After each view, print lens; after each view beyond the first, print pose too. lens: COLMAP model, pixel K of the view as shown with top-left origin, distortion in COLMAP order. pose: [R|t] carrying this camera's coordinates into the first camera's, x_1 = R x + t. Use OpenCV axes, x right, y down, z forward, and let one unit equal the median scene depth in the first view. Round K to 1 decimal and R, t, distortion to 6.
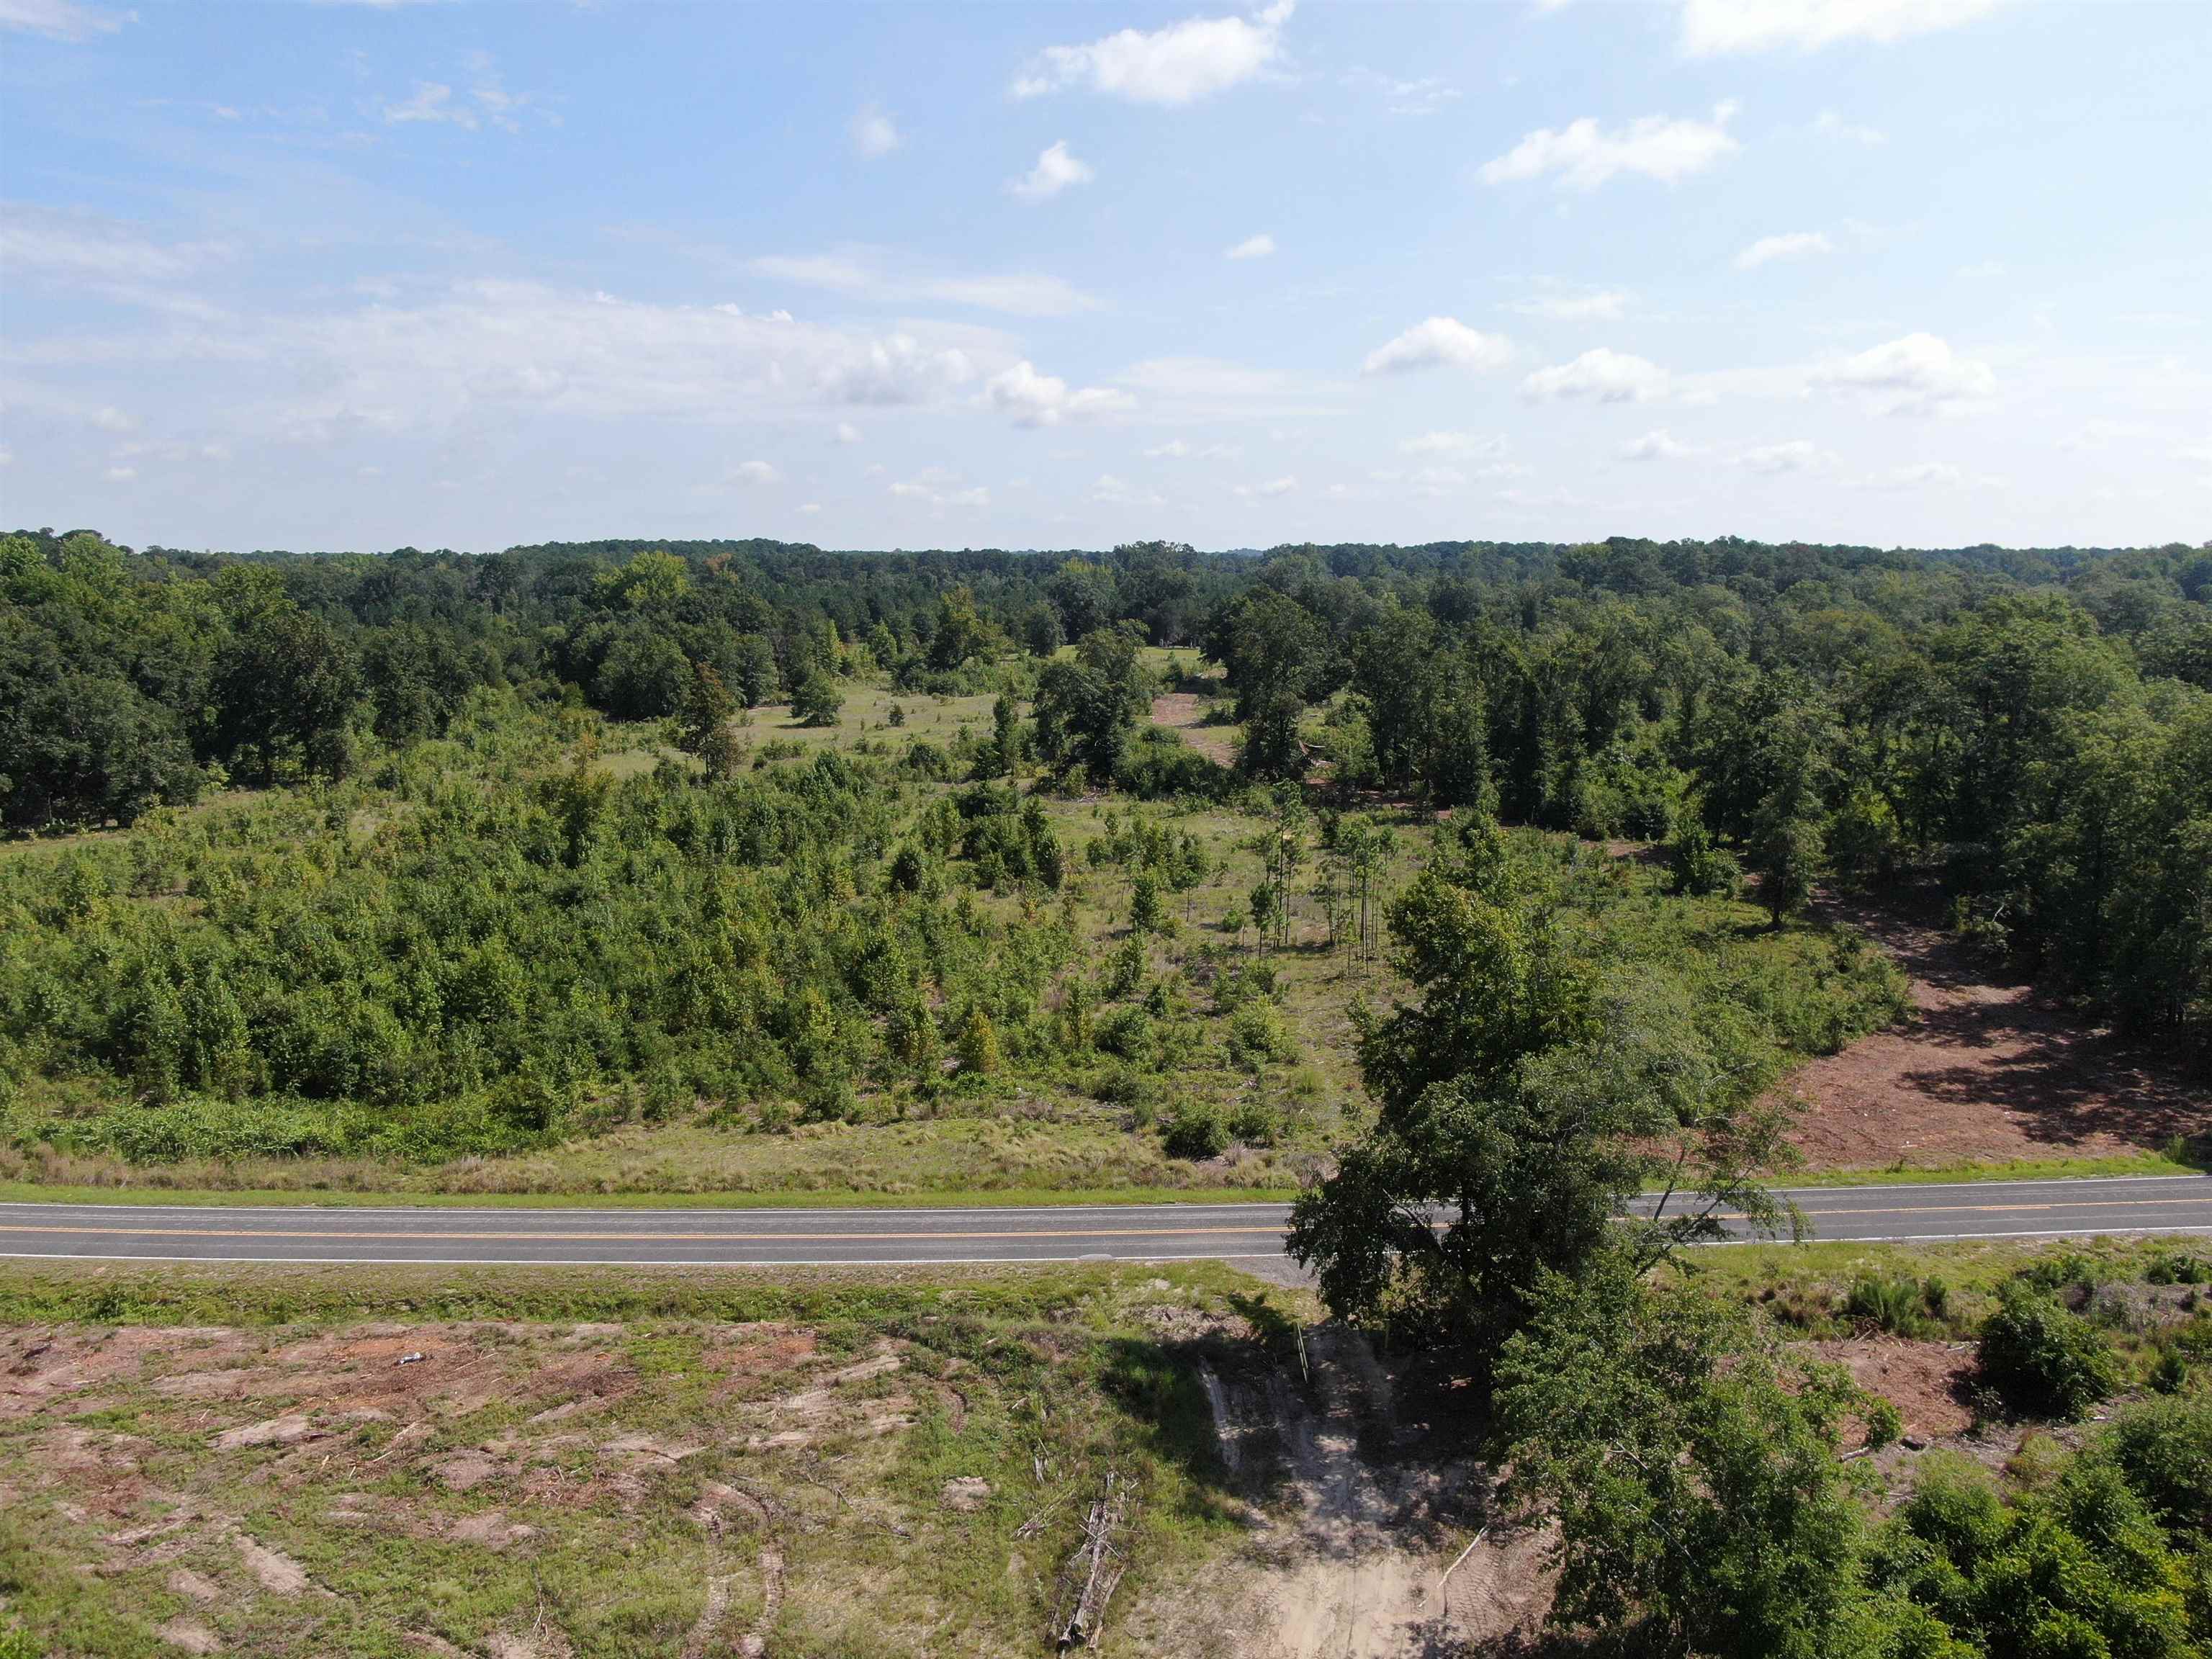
lens RADIAL K [[1621.4, 0, 1106.0], [0, 1621.4, 829.5], [0, 0, 1]] dist [-0.020589, 0.014330]
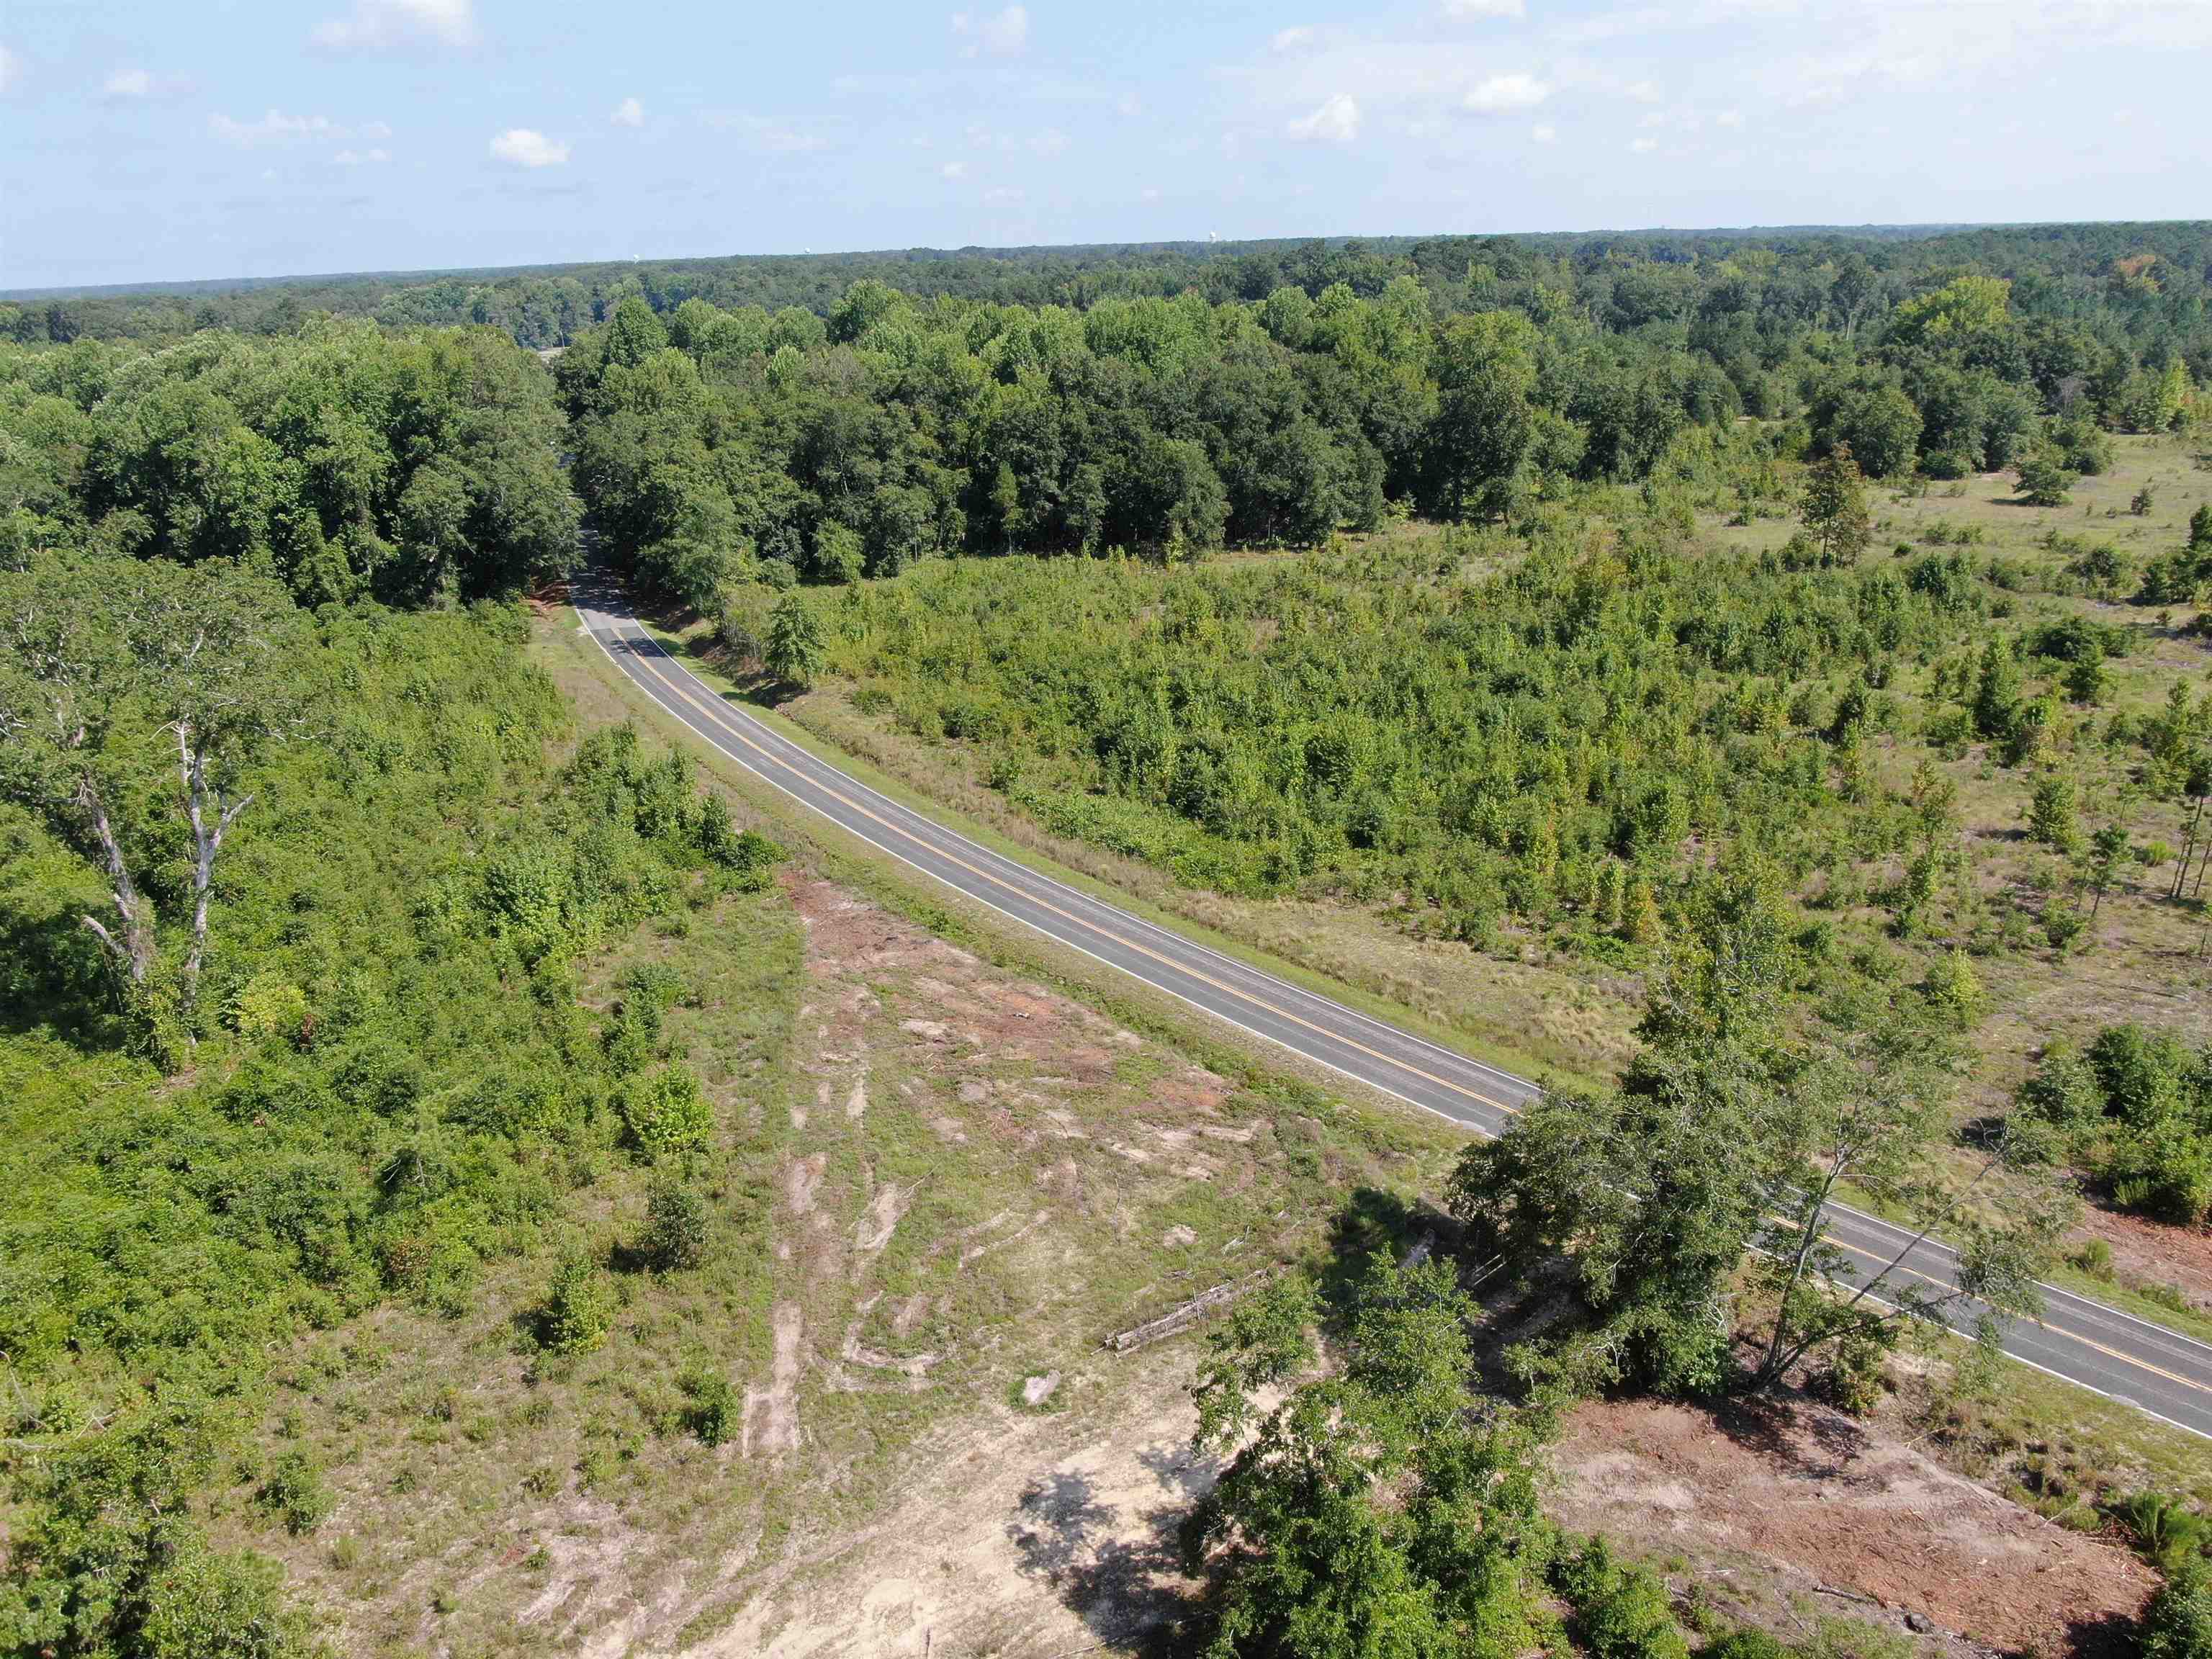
lens RADIAL K [[1621.4, 0, 1106.0], [0, 1621.4, 829.5], [0, 0, 1]] dist [-0.020589, 0.014330]
pose [[0.664740, 0.246680, -0.705174, 0.221114], [-0.105013, 0.965395, 0.238717, -0.072333], [0.739658, -0.084632, 0.667640, 0.016189]]
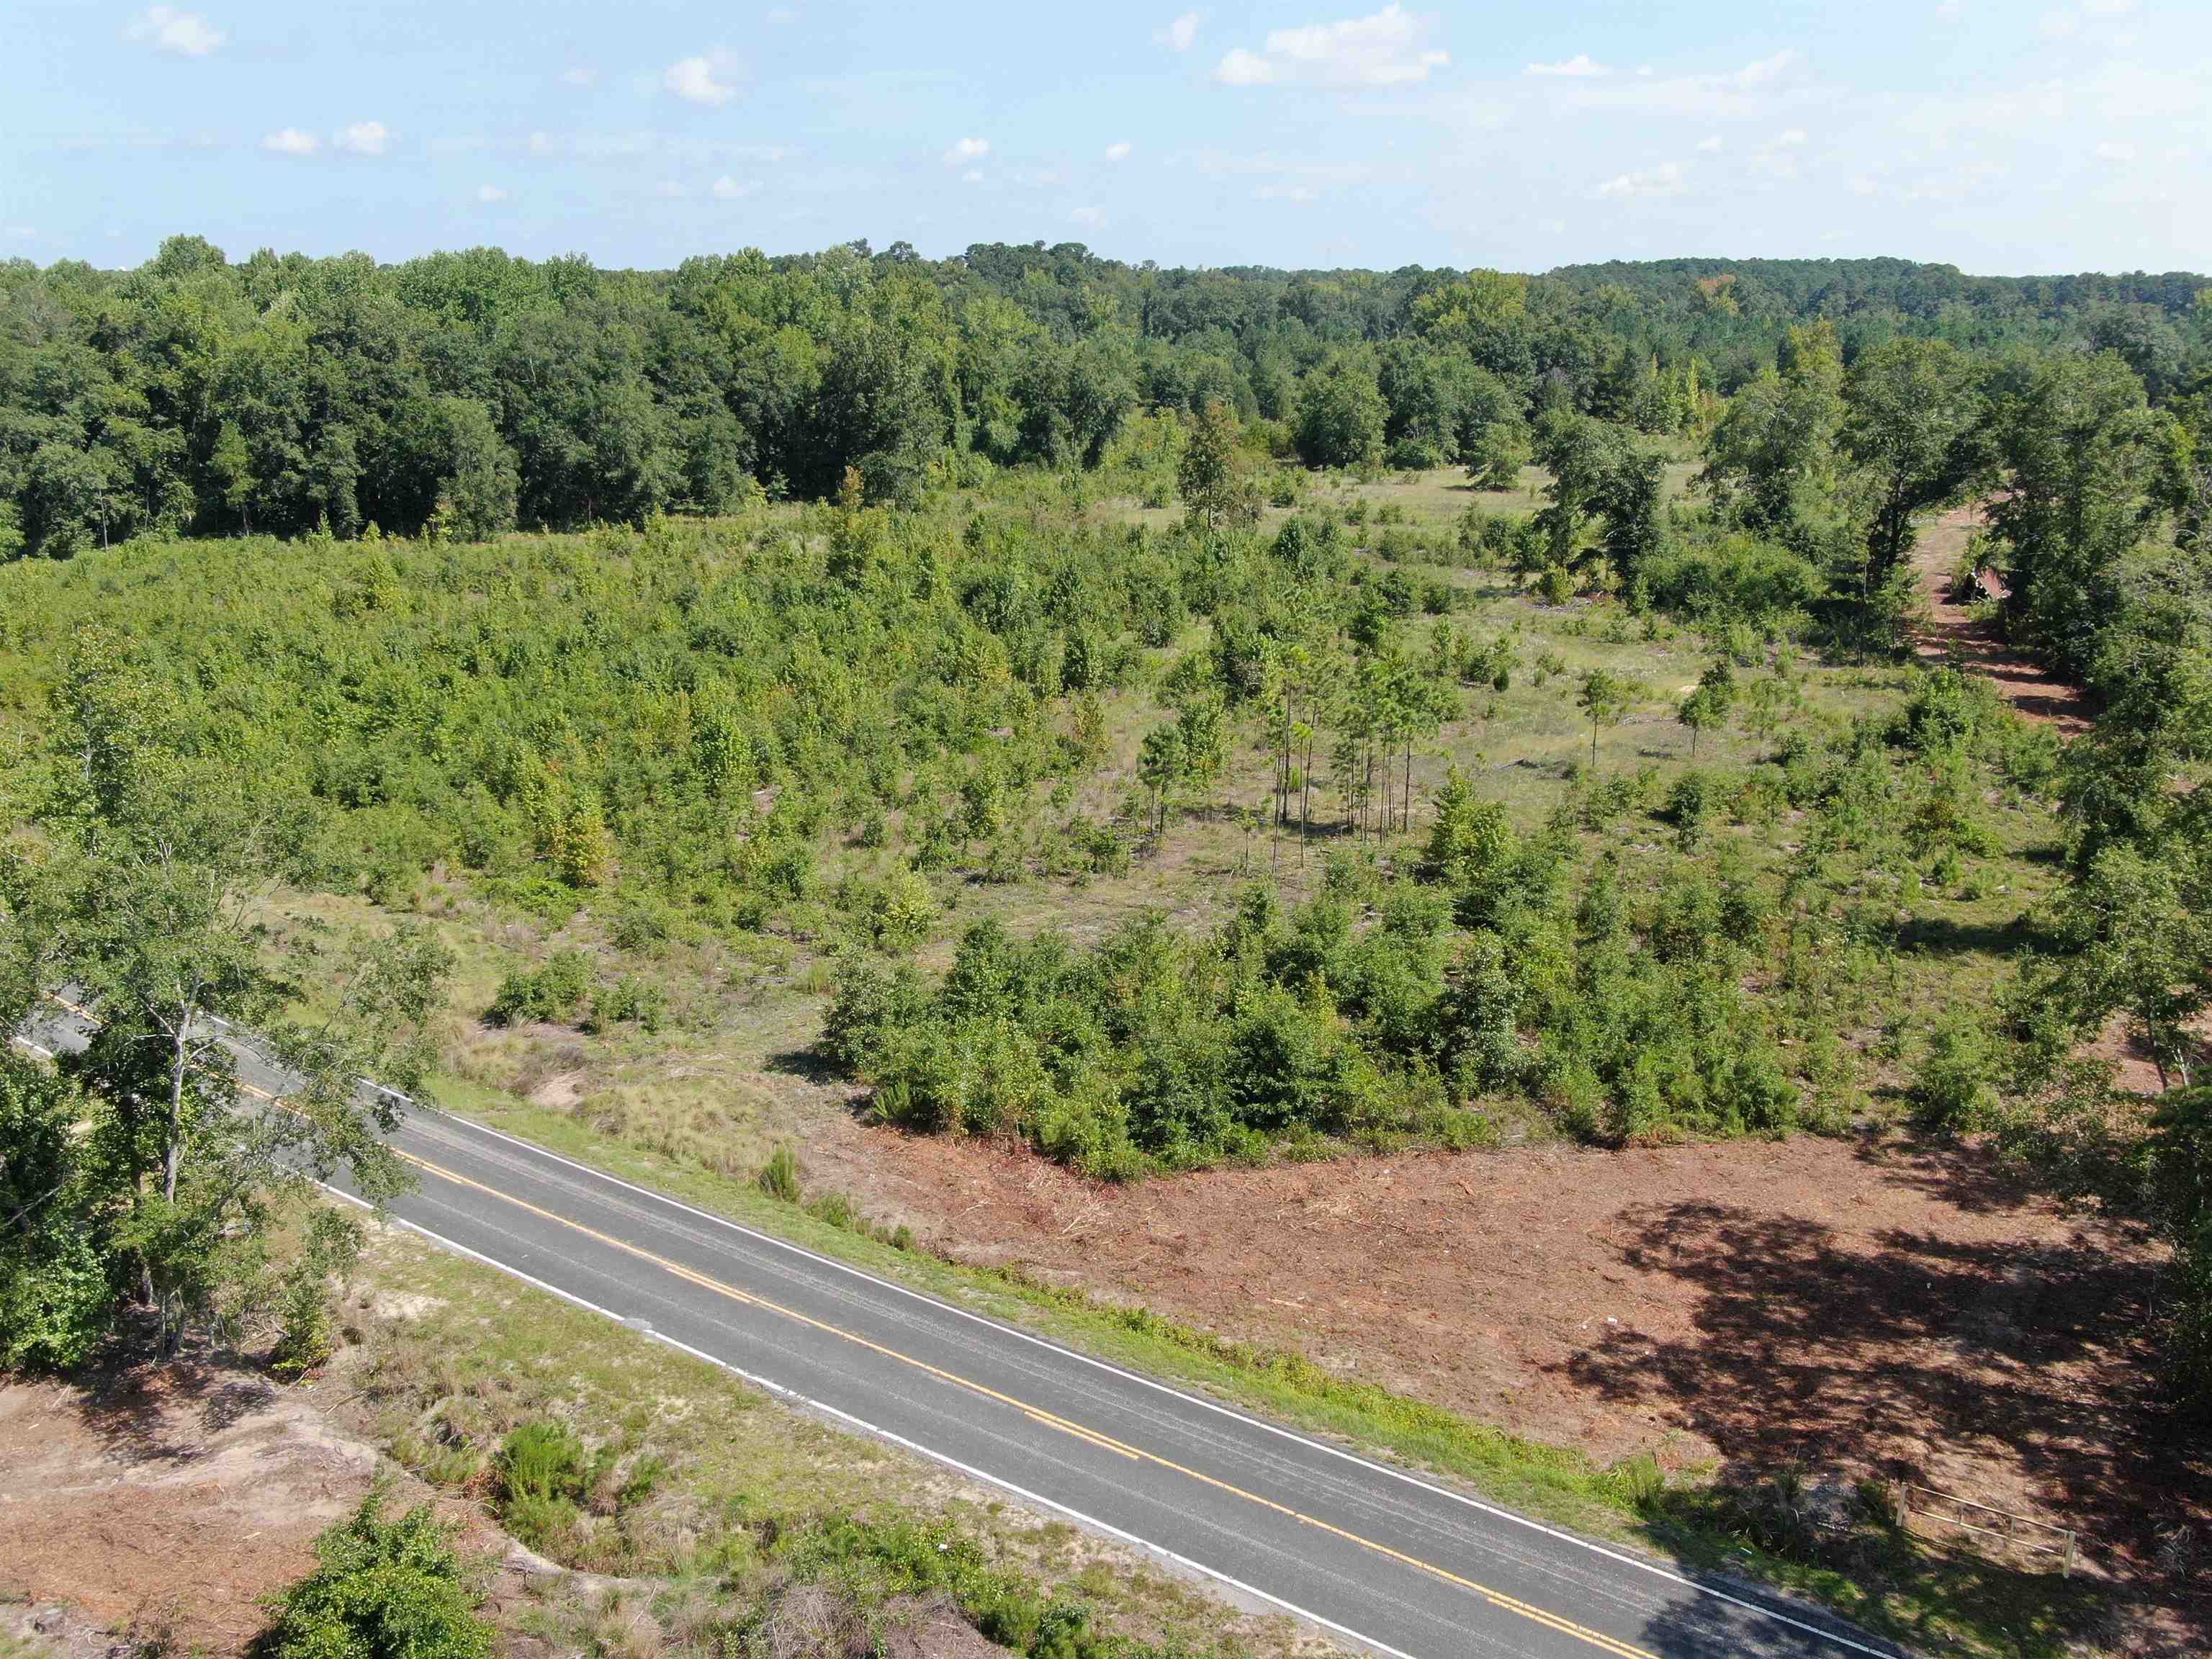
lens RADIAL K [[1887.2, 0, 1106.0], [0, 1887.2, 829.5], [0, 0, 1]] dist [-0.035914, -0.003137]
pose [[0.788202, 0.180123, -0.588467, 0.367354], [-0.109385, 0.981988, 0.154063, -0.032057], [0.605618, -0.057064, 0.793707, 0.195798]]
